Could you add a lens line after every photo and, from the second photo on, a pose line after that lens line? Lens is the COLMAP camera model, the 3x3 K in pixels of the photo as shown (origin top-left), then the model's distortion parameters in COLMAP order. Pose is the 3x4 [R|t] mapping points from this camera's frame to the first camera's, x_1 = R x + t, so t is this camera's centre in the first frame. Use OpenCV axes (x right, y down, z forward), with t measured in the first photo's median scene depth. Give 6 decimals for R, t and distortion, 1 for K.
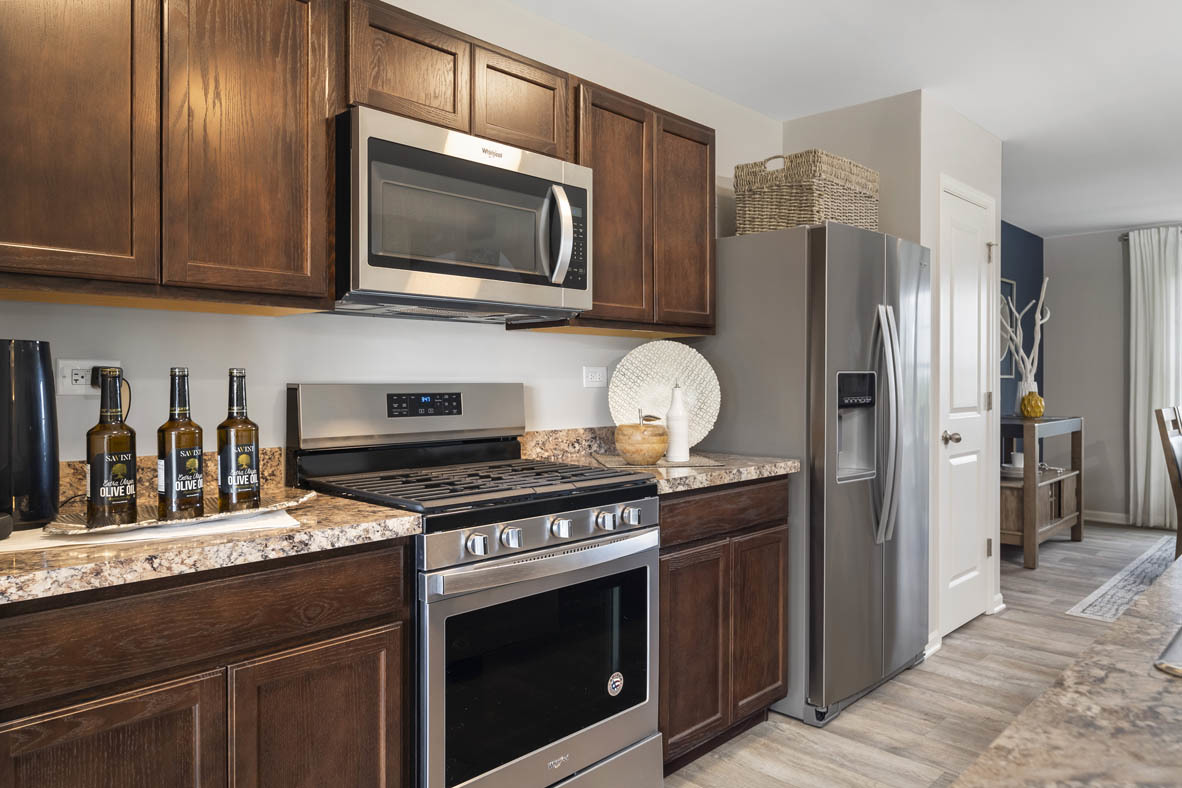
lens RADIAL K [[800.1, 0, 590.7], [0, 800.1, 387.6], [0, 0, 1]] dist [0.006850, 0.000887]
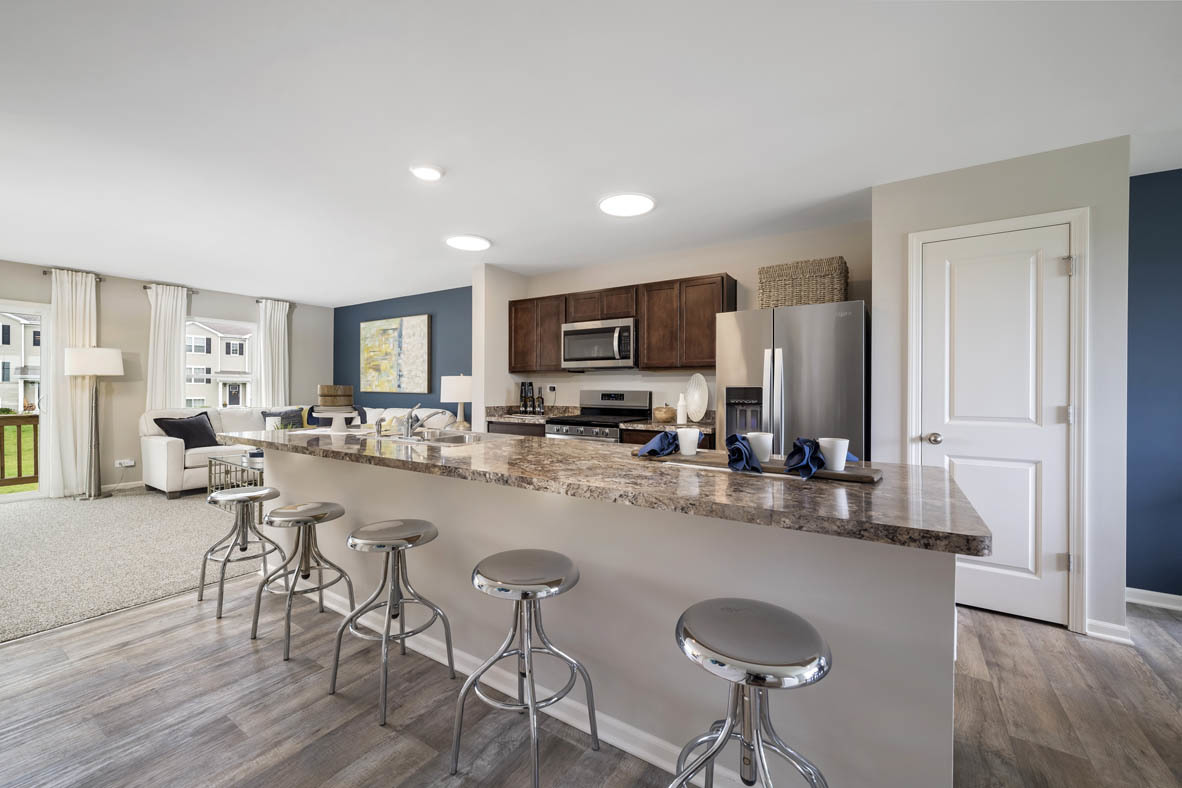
lens RADIAL K [[467.0, 0, 586.9], [0, 467.0, 391.9], [0, 0, 1]] dist [-0.000996, 0.000109]
pose [[0.182136, 0.003928, -0.983266, 1.761664], [-0.020072, 0.999798, 0.000275, 0.001457], [0.983069, 0.019686, 0.182178, 0.562606]]
